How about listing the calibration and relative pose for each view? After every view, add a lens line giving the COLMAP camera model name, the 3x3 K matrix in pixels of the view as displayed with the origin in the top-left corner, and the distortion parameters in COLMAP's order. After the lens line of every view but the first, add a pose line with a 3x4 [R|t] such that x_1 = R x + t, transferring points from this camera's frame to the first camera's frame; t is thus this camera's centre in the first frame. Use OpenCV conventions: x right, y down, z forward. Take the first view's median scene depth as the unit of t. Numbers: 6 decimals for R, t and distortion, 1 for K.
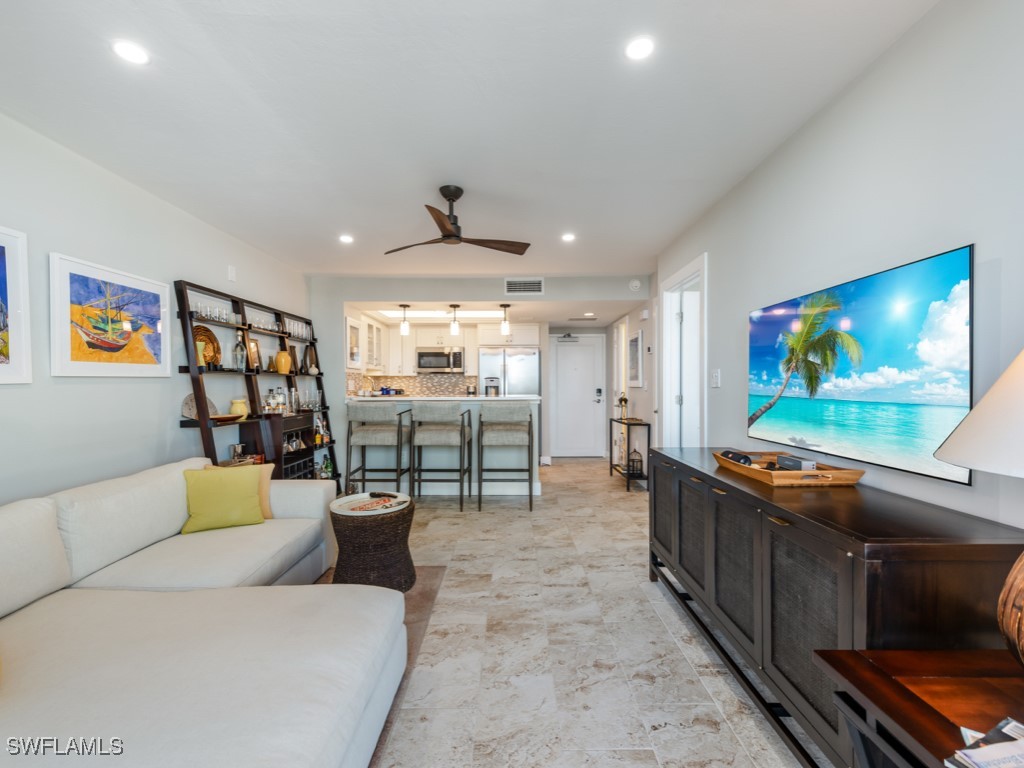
lens RADIAL K [[453.8, 0, 513.4], [0, 453.8, 390.5], [0, 0, 1]] dist [0.010456, -0.003519]
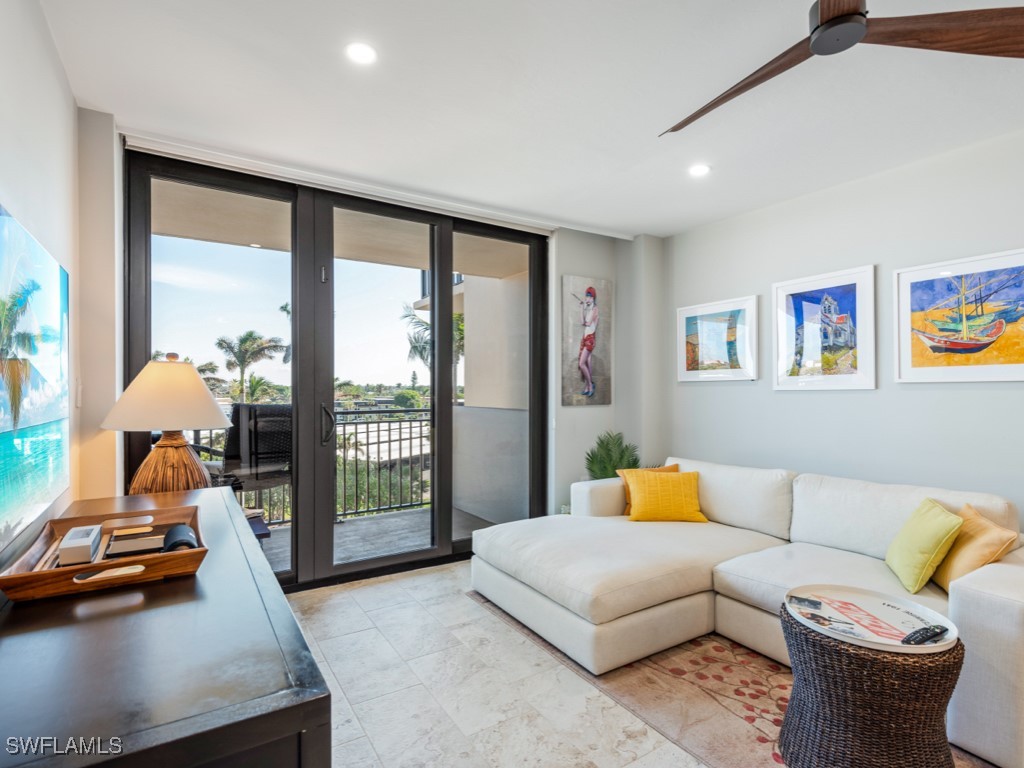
lens RADIAL K [[522.1, 0, 514.1], [0, 522.1, 391.6], [0, 0, 1]] dist [0.012148, -0.004100]
pose [[-0.842917, 0.010296, -0.537946, 0.417150], [-0.002492, 0.999731, 0.023040, -0.034073], [0.538039, 0.020761, -0.842665, 1.462548]]
